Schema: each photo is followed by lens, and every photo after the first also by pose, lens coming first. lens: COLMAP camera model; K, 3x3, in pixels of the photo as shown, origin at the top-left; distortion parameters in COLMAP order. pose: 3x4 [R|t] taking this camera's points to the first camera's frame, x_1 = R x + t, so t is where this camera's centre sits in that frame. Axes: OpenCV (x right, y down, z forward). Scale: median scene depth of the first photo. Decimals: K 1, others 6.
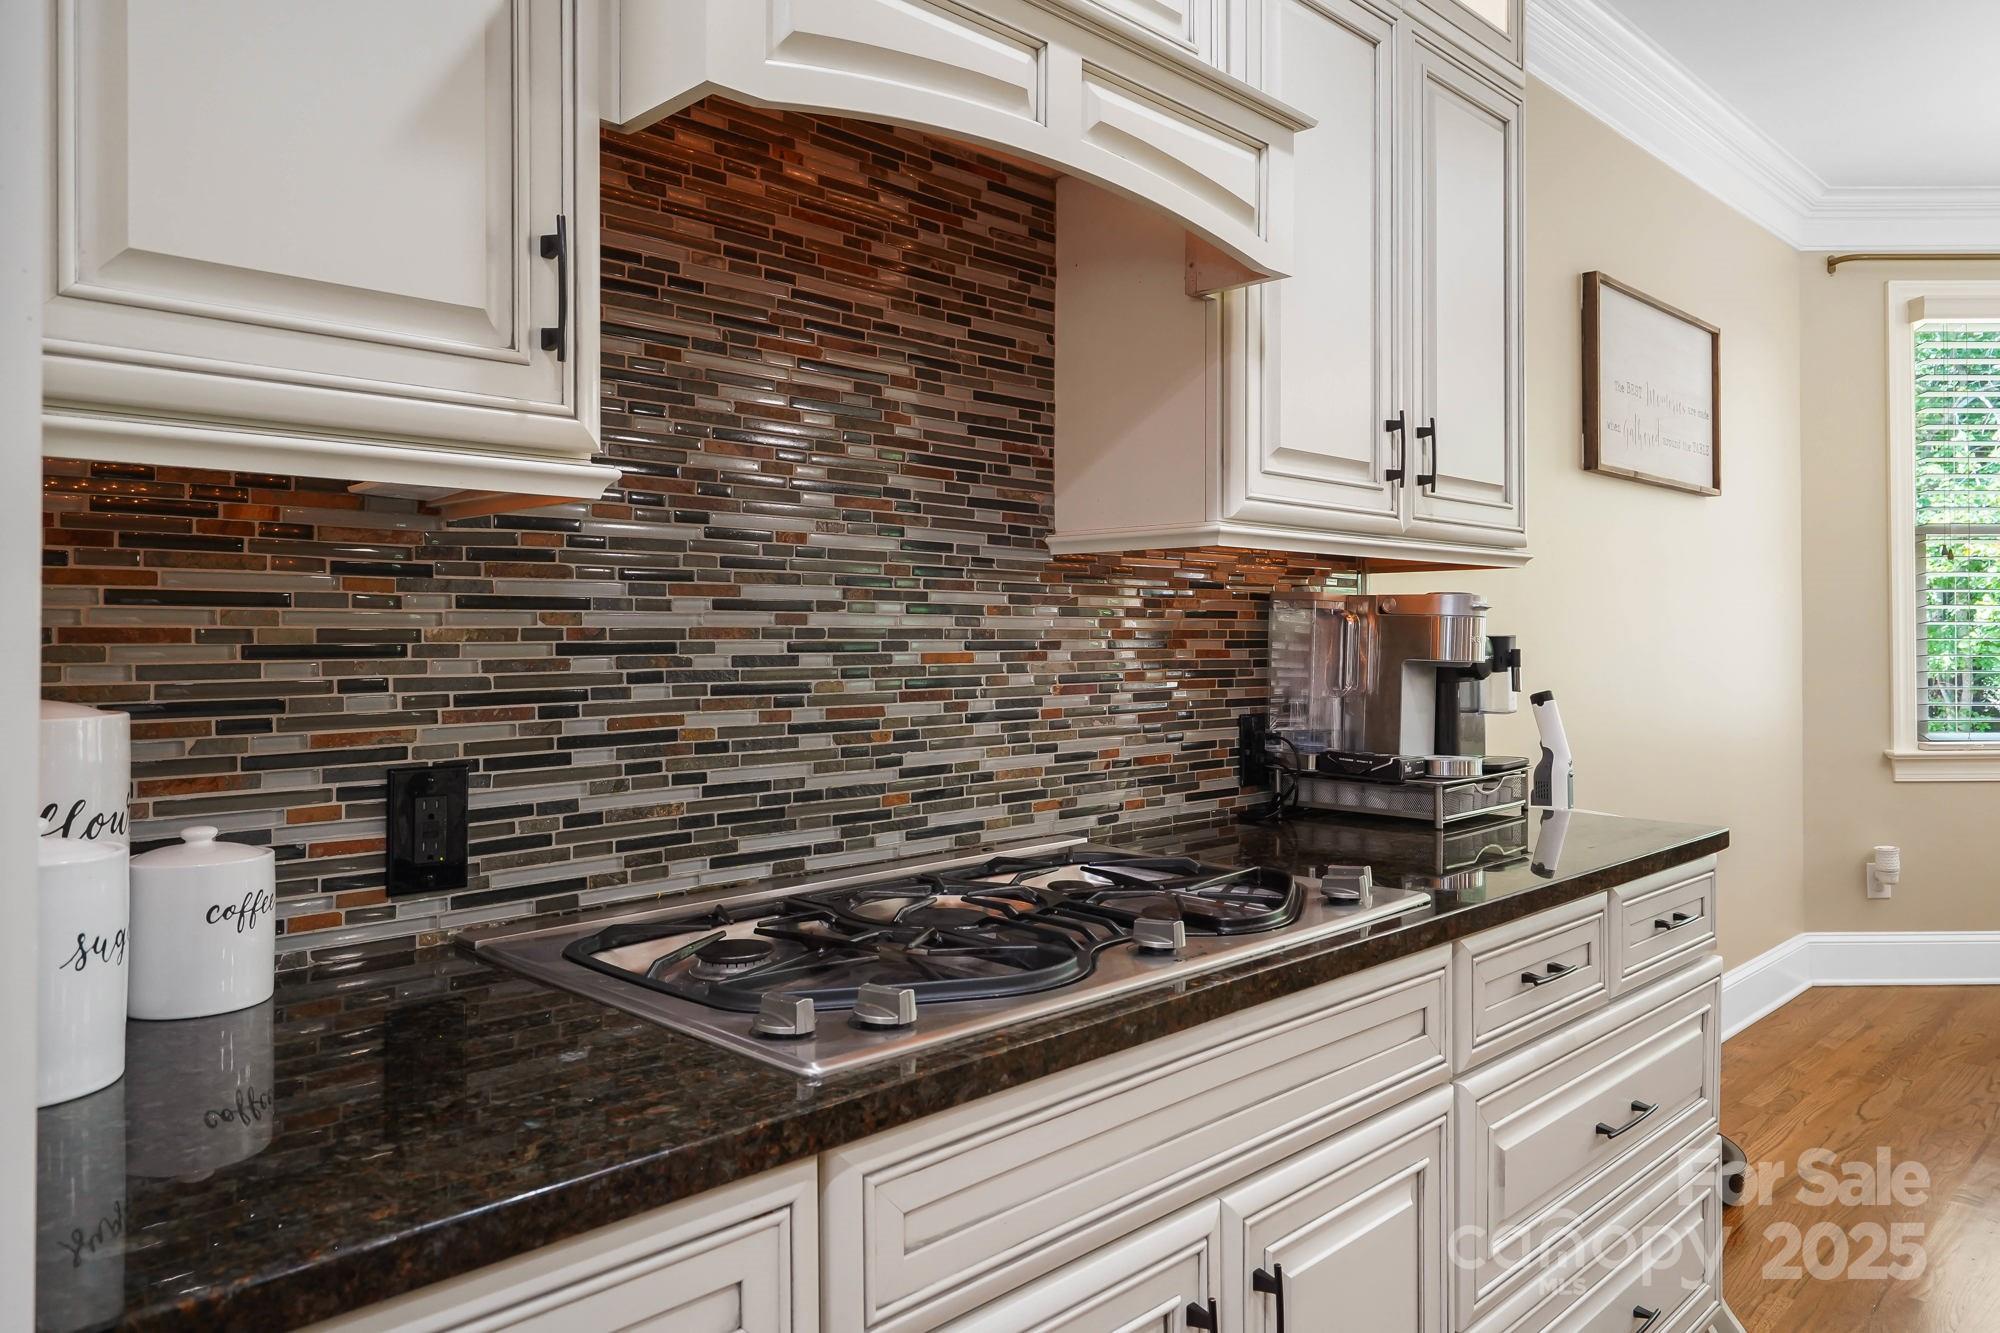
lens RADIAL K [[1333.8, 0, 975.5], [0, 1333.8, 618.0], [0, 0, 1]] dist [0.000987, 0.000346]
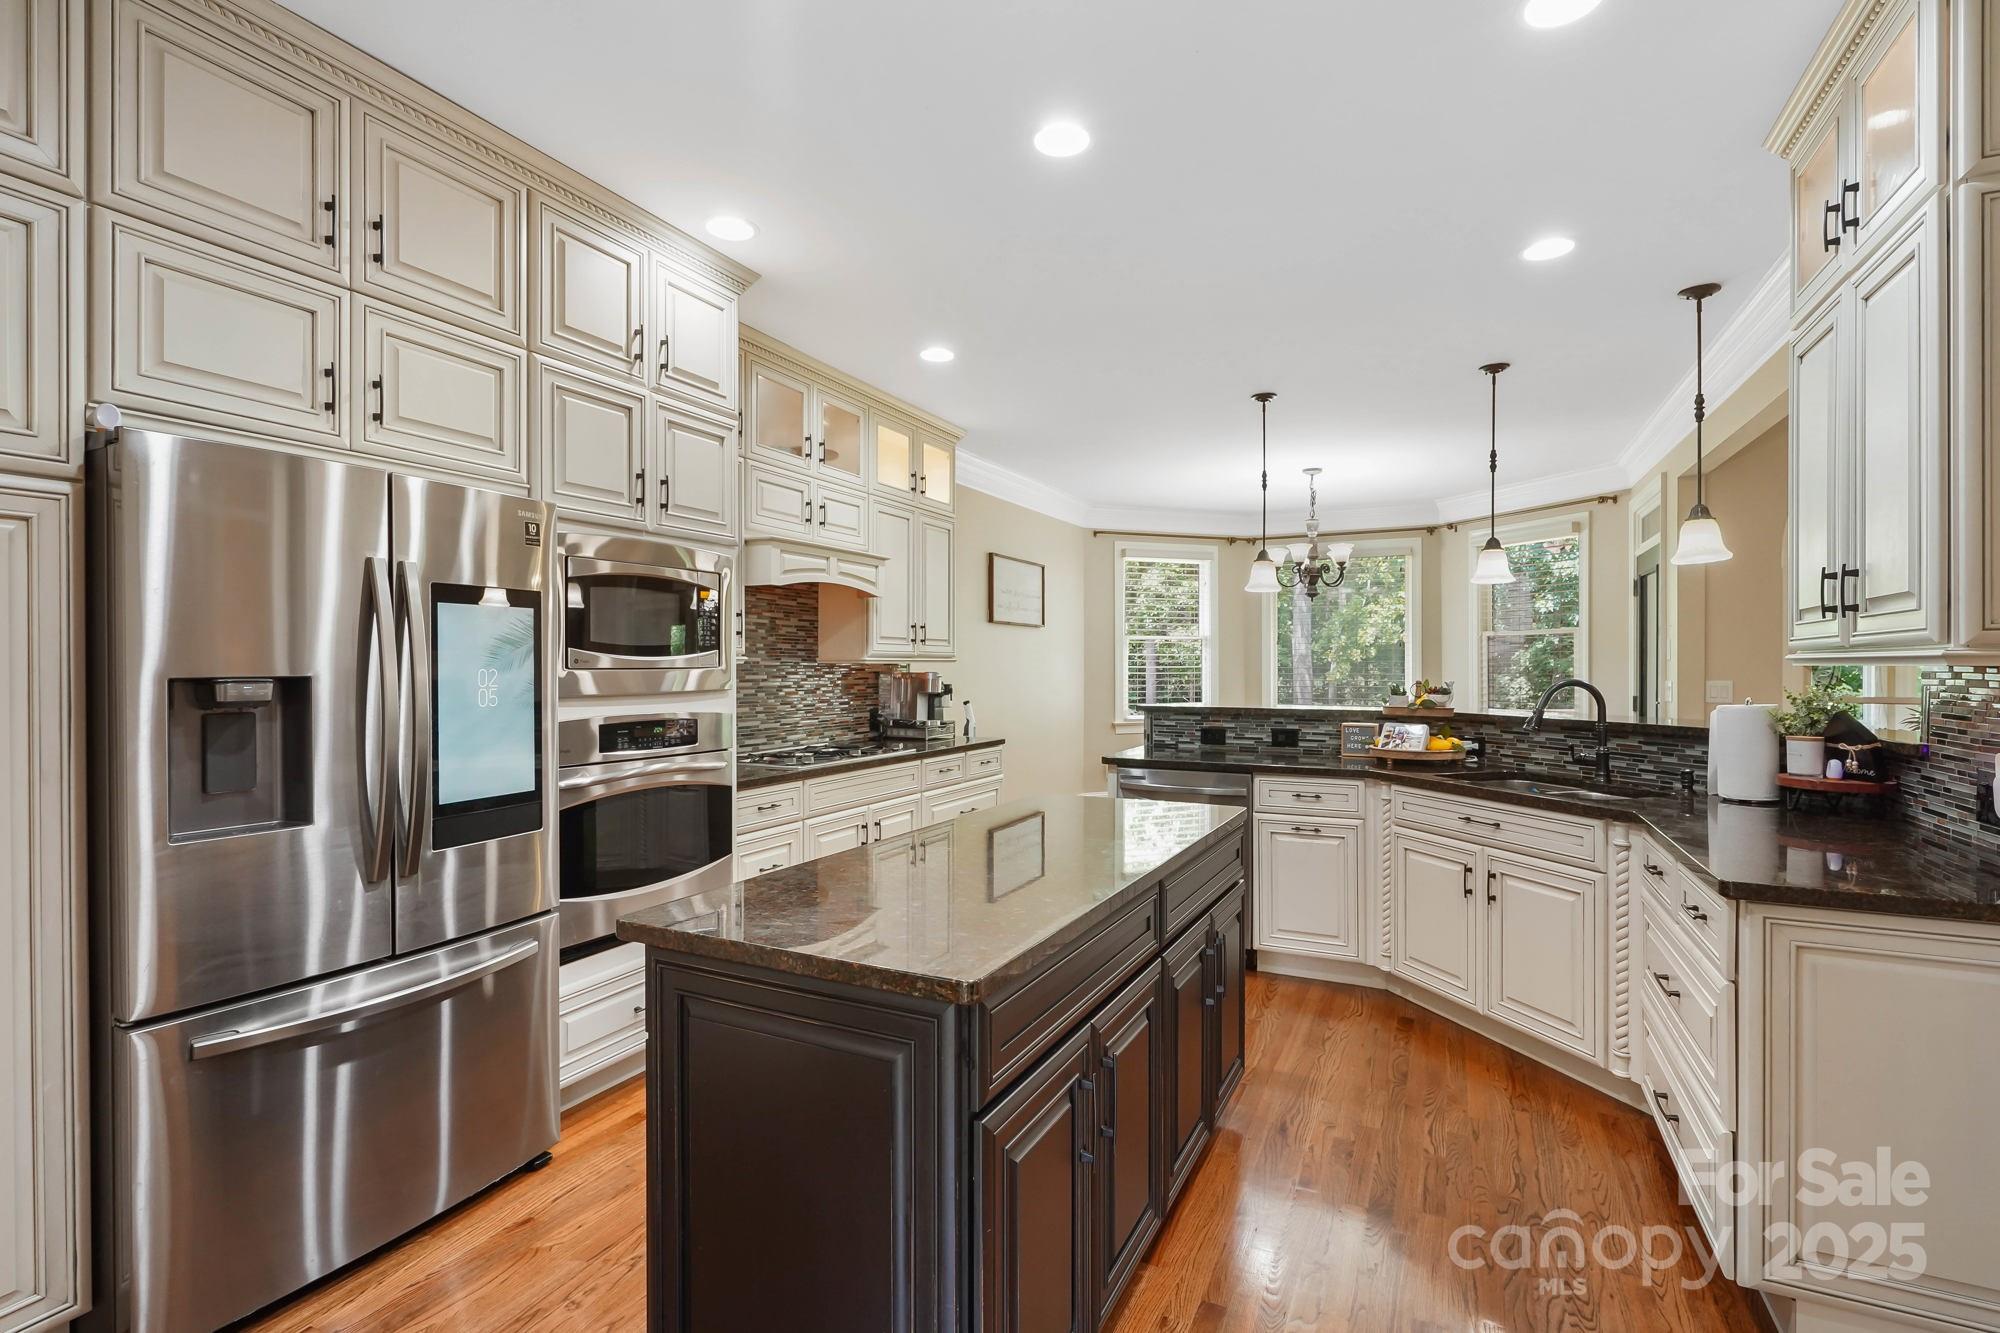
lens RADIAL K [[930.4, 0, 1003.7], [0, 930.4, 659.3], [0, 0, 1]] dist [-0.001064, -0.000914]
pose [[0.939785, 0.002276, 0.341758, -0.282751], [-0.004081, 0.999981, 0.004562, -0.063269], [-0.341742, -0.005682, 0.939777, -1.299379]]
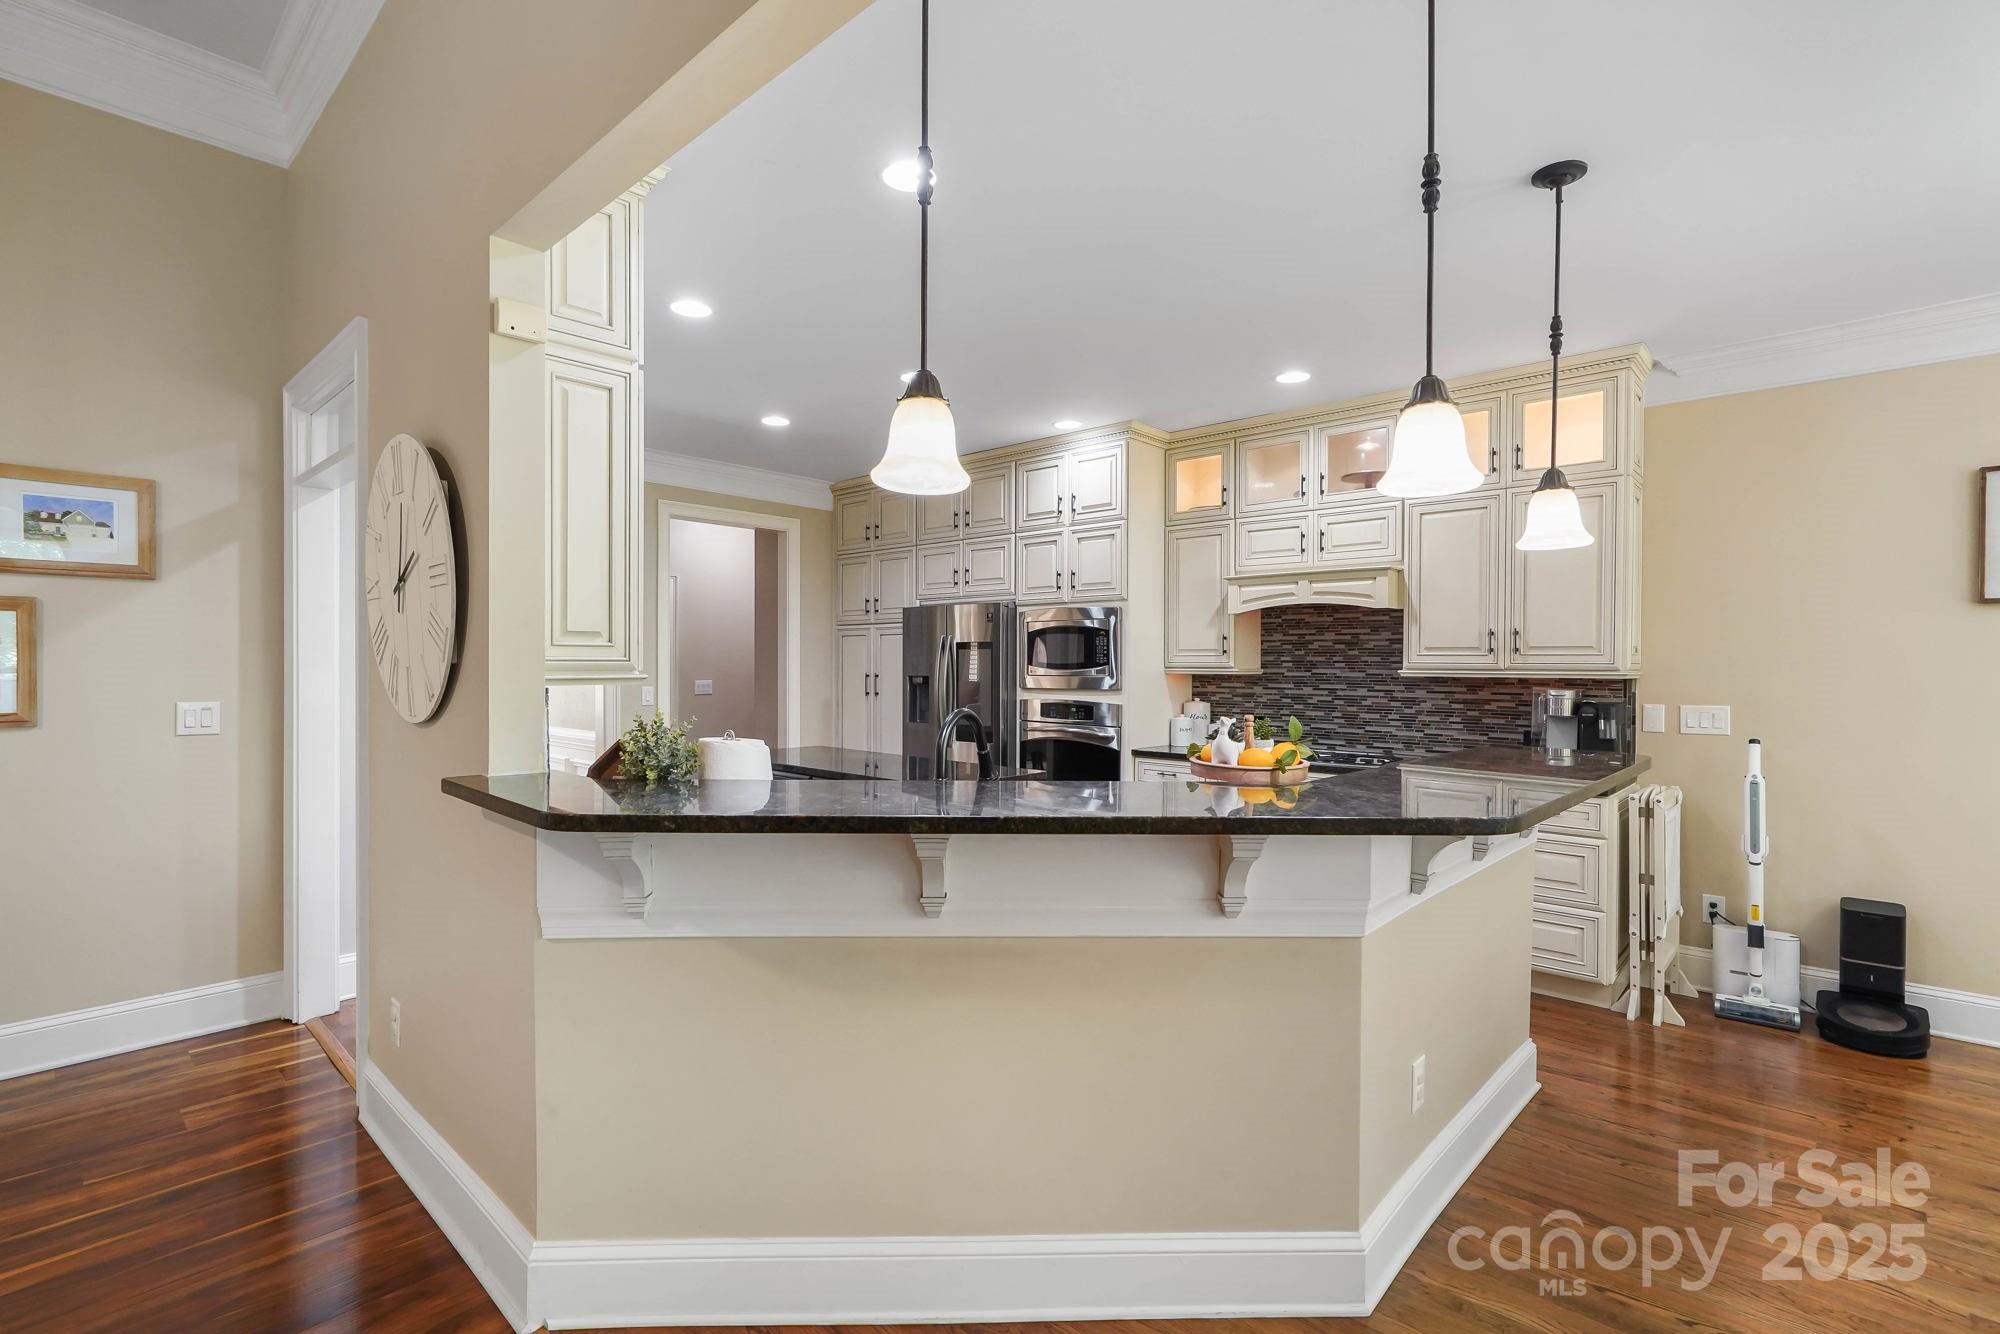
lens RADIAL K [[919.1, 0, 1006.6], [0, 919.1, 659.4], [0, 0, 1]] dist [-0.003742, 0.000677]
pose [[0.059608, -0.001419, -0.998221, 2.102469], [0.008102, 0.999967, -0.000937, -0.084696], [0.998189, -0.008032, 0.059617, -0.195363]]
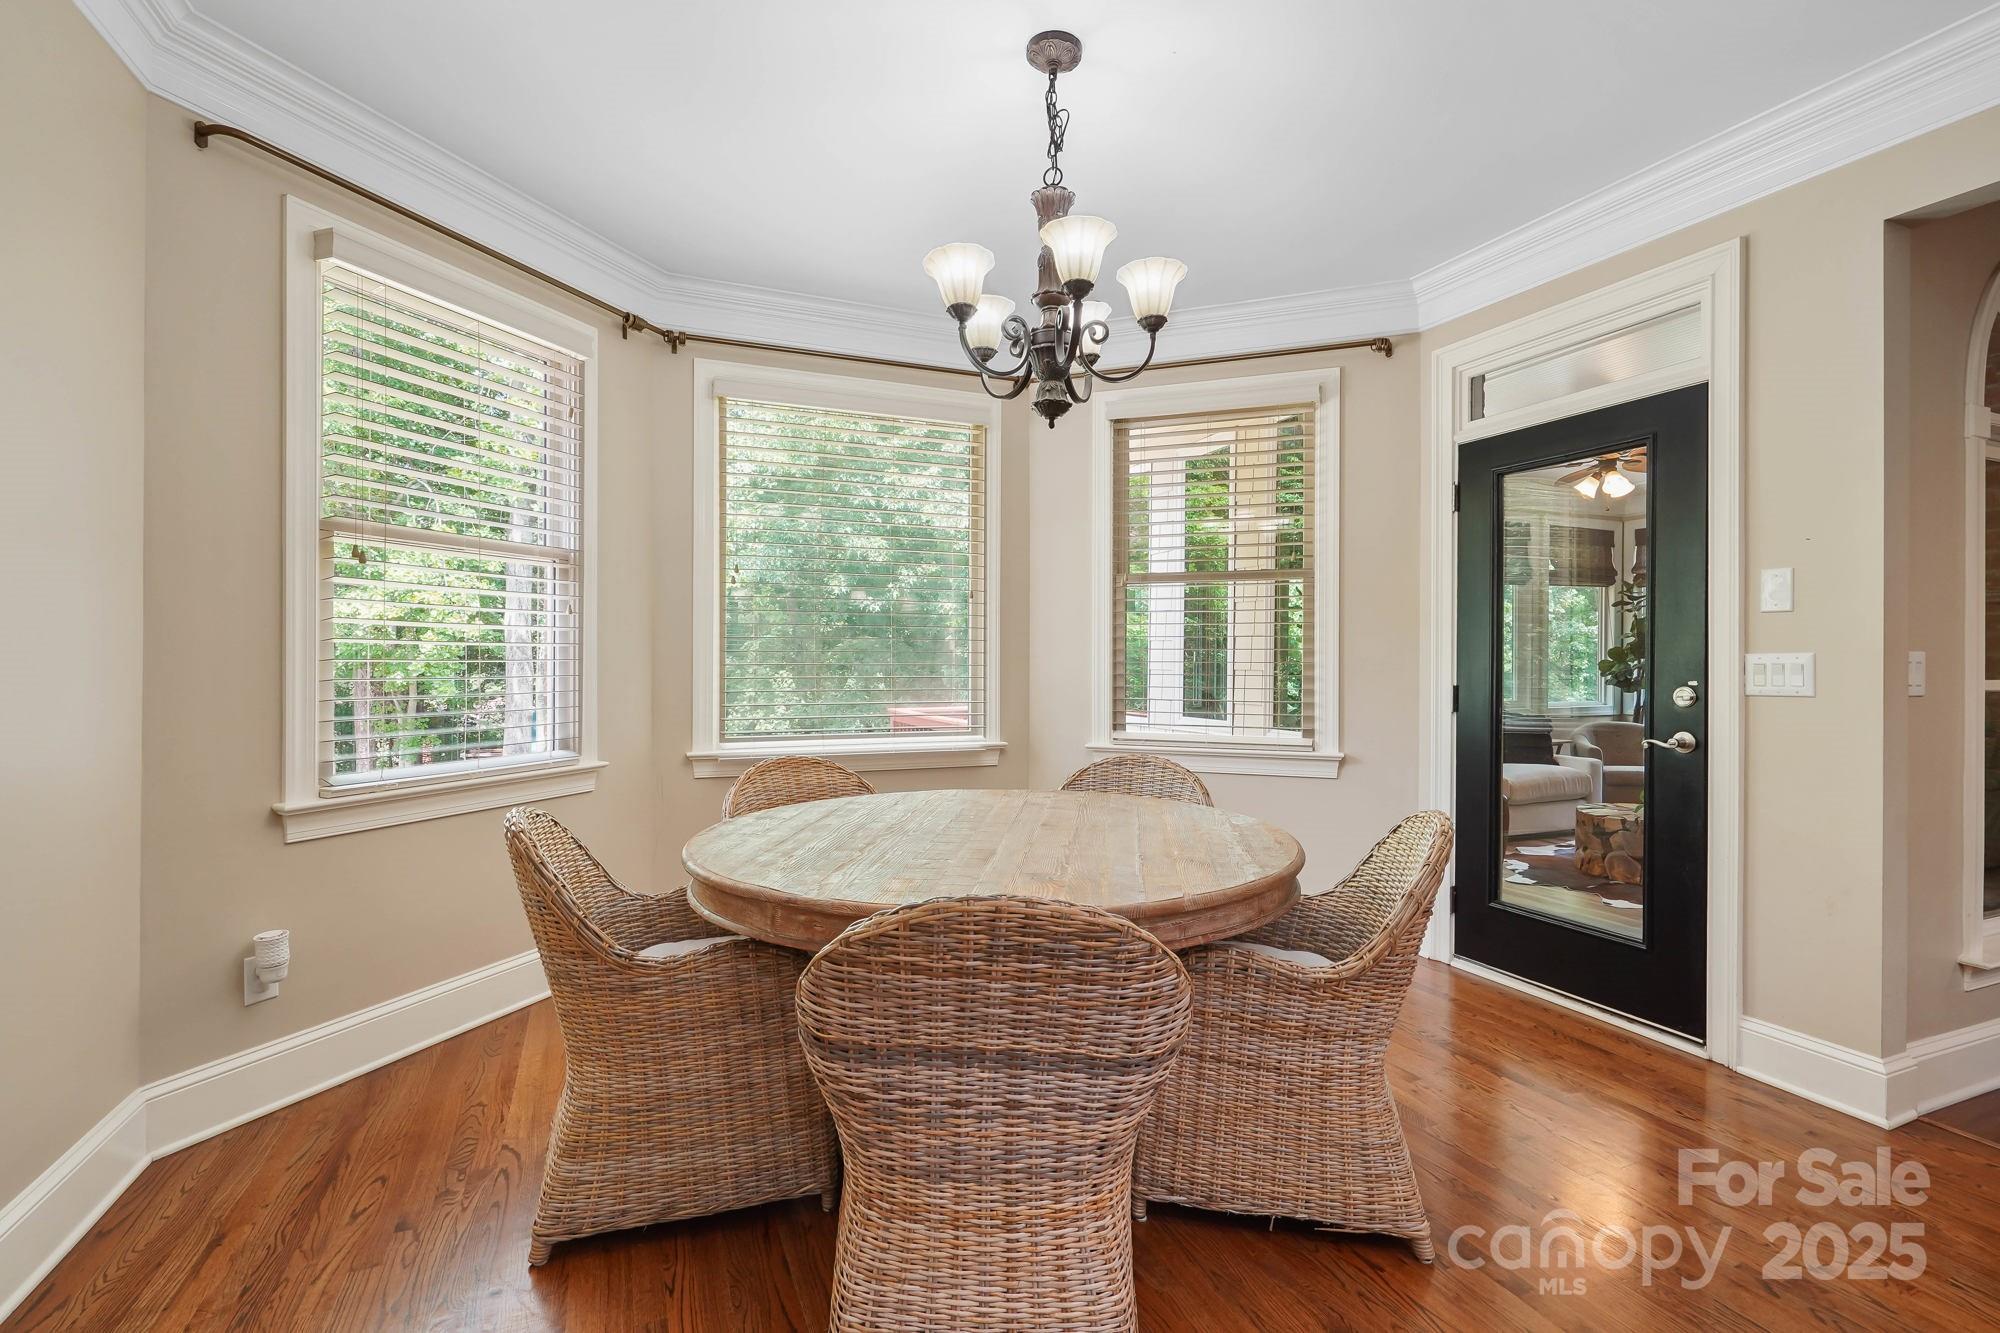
lens RADIAL K [[919.1, 0, 1006.6], [0, 919.1, 658.9], [0, 0, 1]] dist [-0.003742, 0.000677]
pose [[0.351500, 0.004355, 0.936178, 0.697804], [-0.013631, 0.999907, 0.000467, 0.019910], [-0.936089, -0.012925, 0.351527, 0.876138]]
